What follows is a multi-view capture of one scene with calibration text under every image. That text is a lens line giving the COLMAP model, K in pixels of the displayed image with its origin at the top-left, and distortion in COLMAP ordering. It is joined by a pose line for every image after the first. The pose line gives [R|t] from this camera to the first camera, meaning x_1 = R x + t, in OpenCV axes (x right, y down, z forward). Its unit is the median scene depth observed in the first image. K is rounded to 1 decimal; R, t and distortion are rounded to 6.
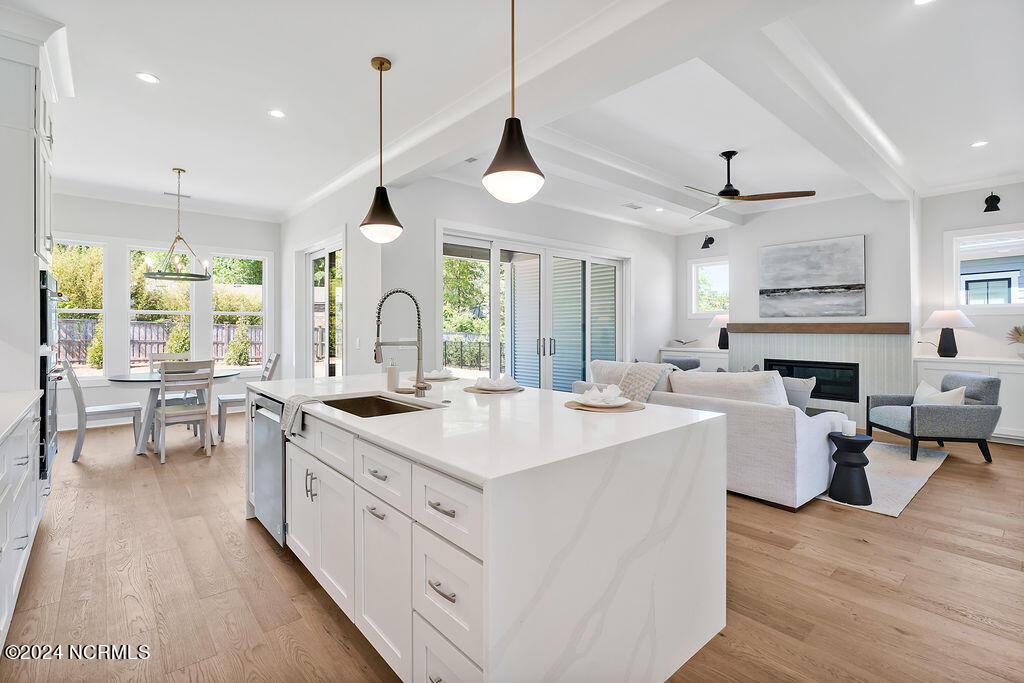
lens RADIAL K [[471.9, 0, 520.4], [0, 471.9, 327.7], [0, 0, 1]] dist [-0.012884, 0.000501]
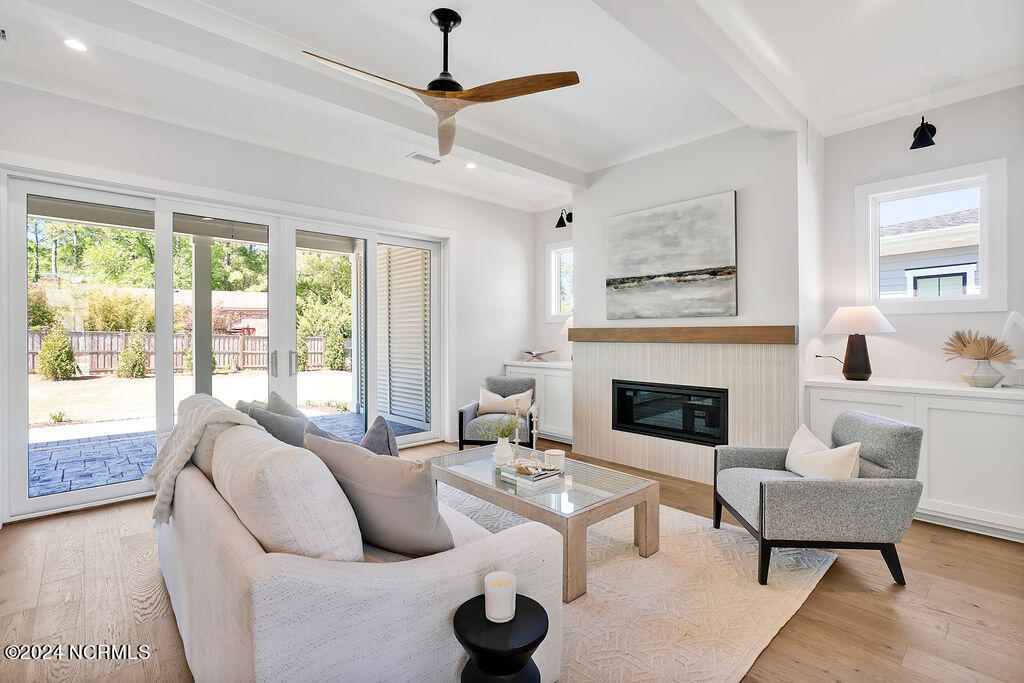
lens RADIAL K [[467.7, 0, 521.8], [0, 467.7, 337.4], [0, 0, 1]] dist [-0.014112, 0.000618]
pose [[0.999408, -0.001997, 0.034356, 0.396305], [0.001809, 0.999983, 0.005493, 0.000668], [-0.034367, -0.005428, 0.999395, 0.347734]]
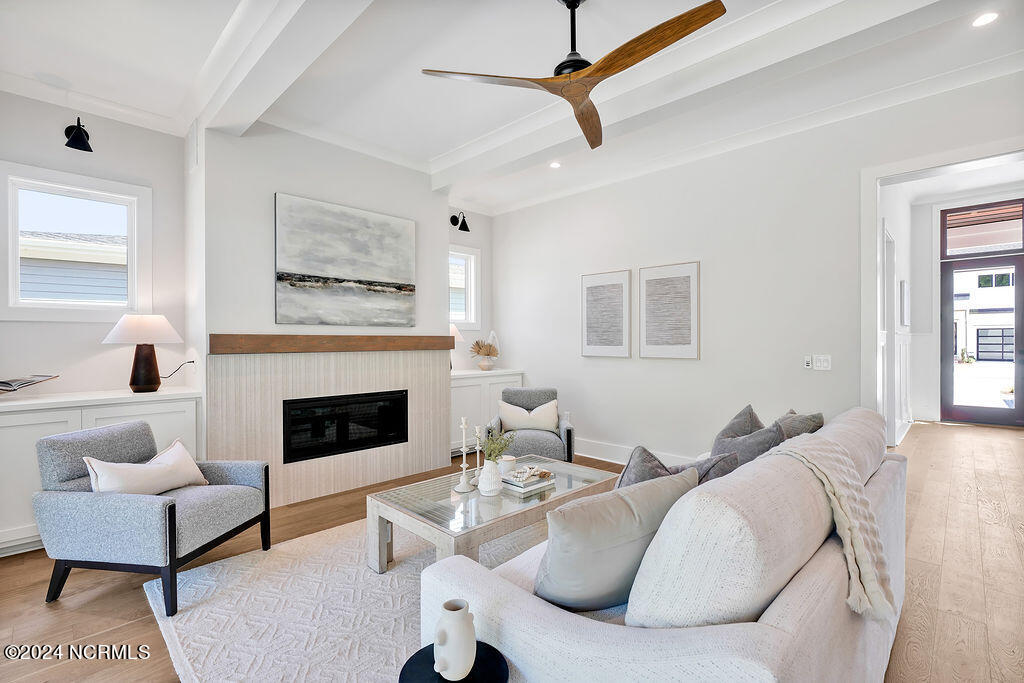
lens RADIAL K [[467.7, 0, 521.8], [0, 467.7, 337.4], [0, 0, 1]] dist [-0.014112, 0.000618]
pose [[-0.090940, 0.008537, 0.995820, -0.042409], [0.005518, 0.999952, -0.008068, -0.000761], [-0.995841, 0.004761, -0.090983, 0.849745]]
